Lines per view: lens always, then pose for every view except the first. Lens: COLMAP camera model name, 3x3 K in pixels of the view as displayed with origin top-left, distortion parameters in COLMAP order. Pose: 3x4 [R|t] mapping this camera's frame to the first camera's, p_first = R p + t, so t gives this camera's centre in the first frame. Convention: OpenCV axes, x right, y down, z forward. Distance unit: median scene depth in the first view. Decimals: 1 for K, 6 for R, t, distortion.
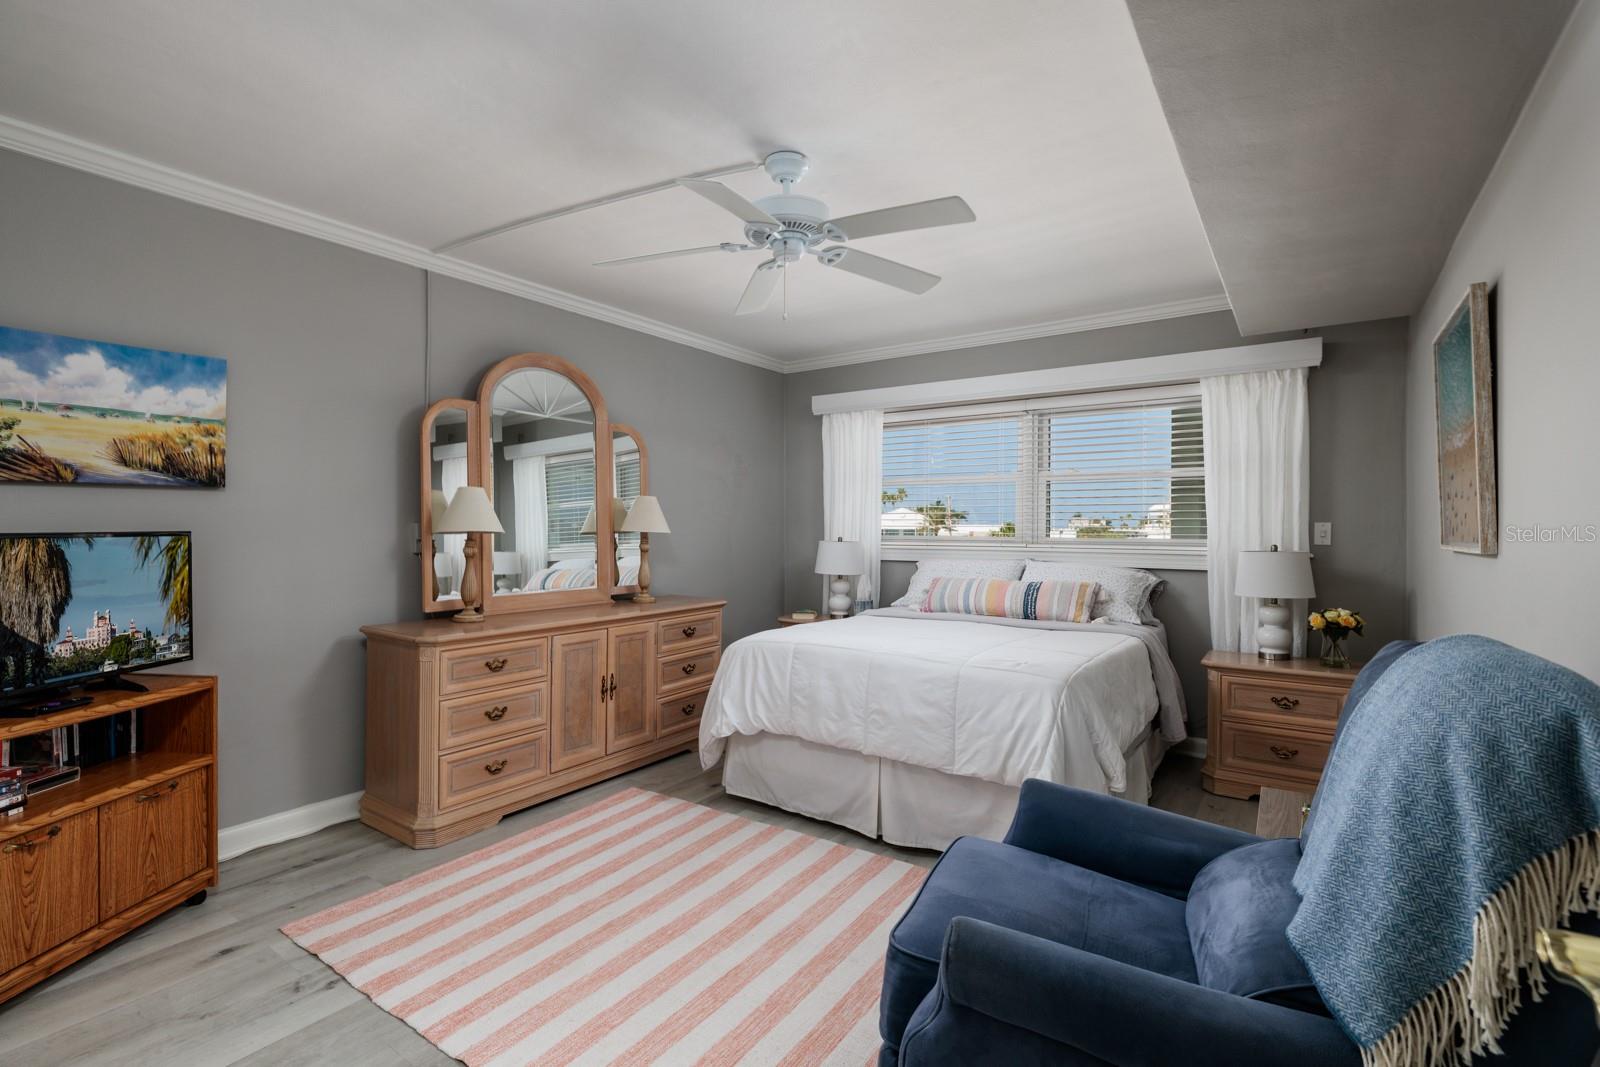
lens RADIAL K [[751.7, 0, 798.7], [0, 751.7, 525.3], [0, 0, 1]] dist [-0.002550, -0.000536]
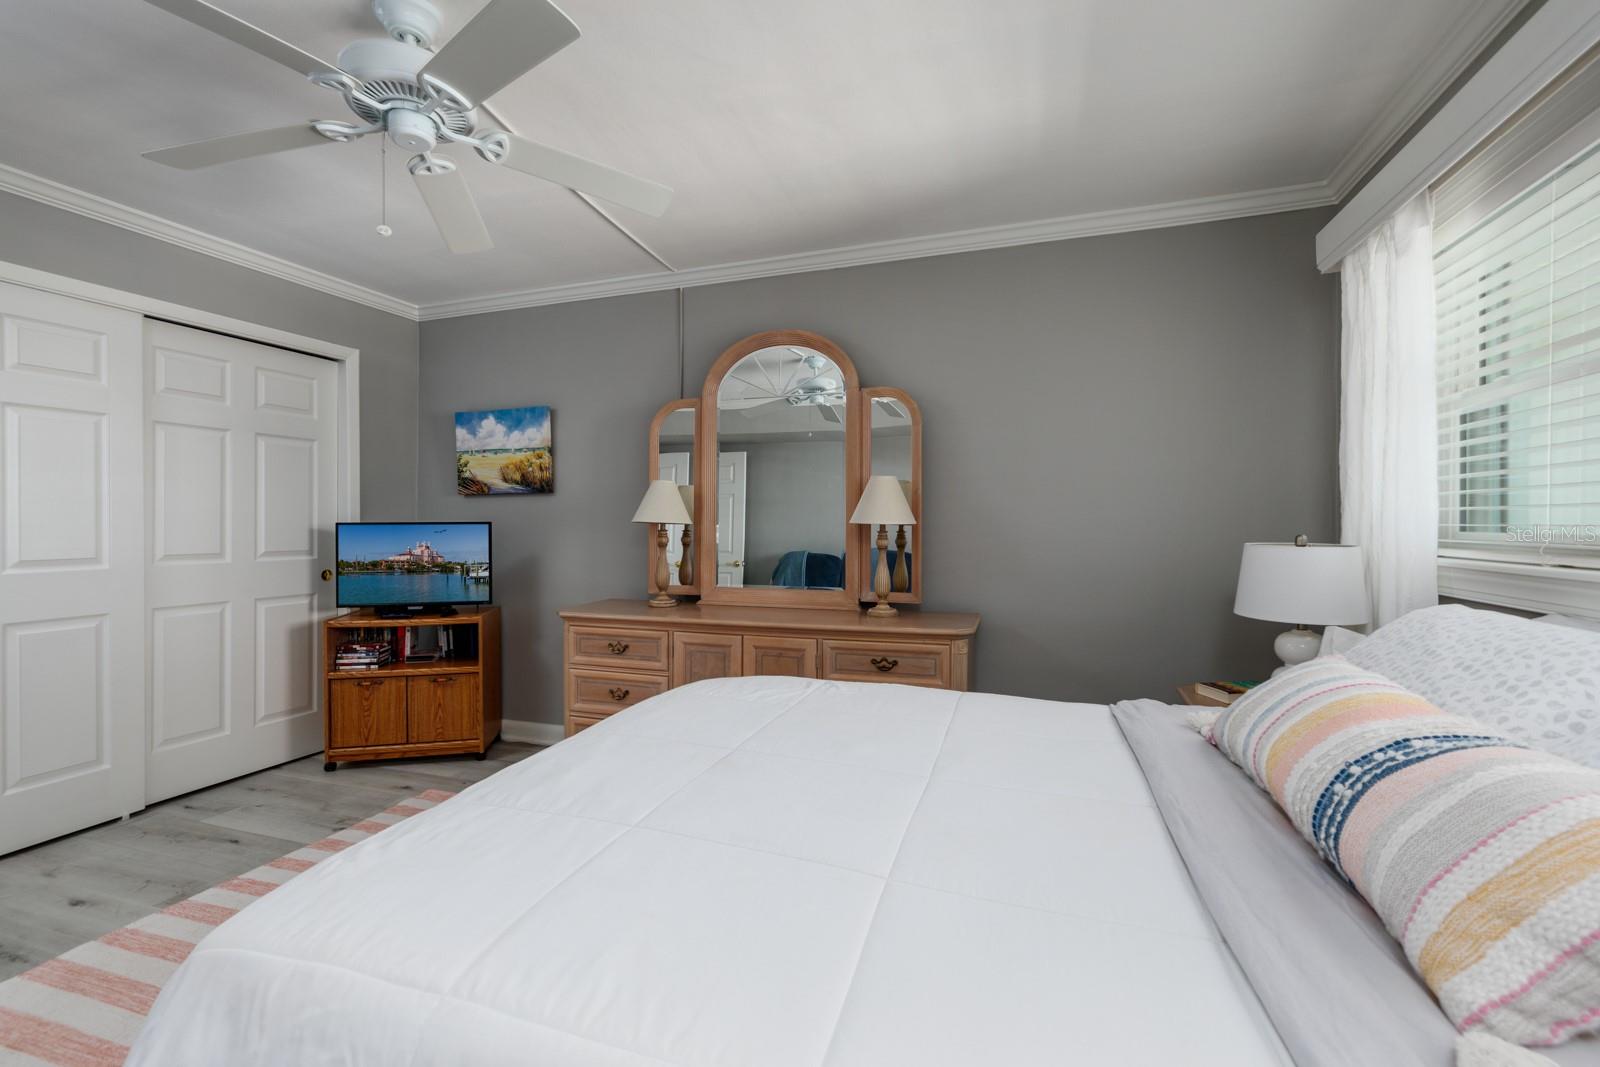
lens RADIAL K [[707.1, 0, 792.2], [0, 707.1, 518.1], [0, 0, 1]] dist [-0.001418, -0.000070]
pose [[0.261193, -0.007914, -0.965254, 0.747271], [0.006750, 0.999957, -0.006372, 0.013389], [0.965263, -0.004851, 0.261235, 1.173902]]
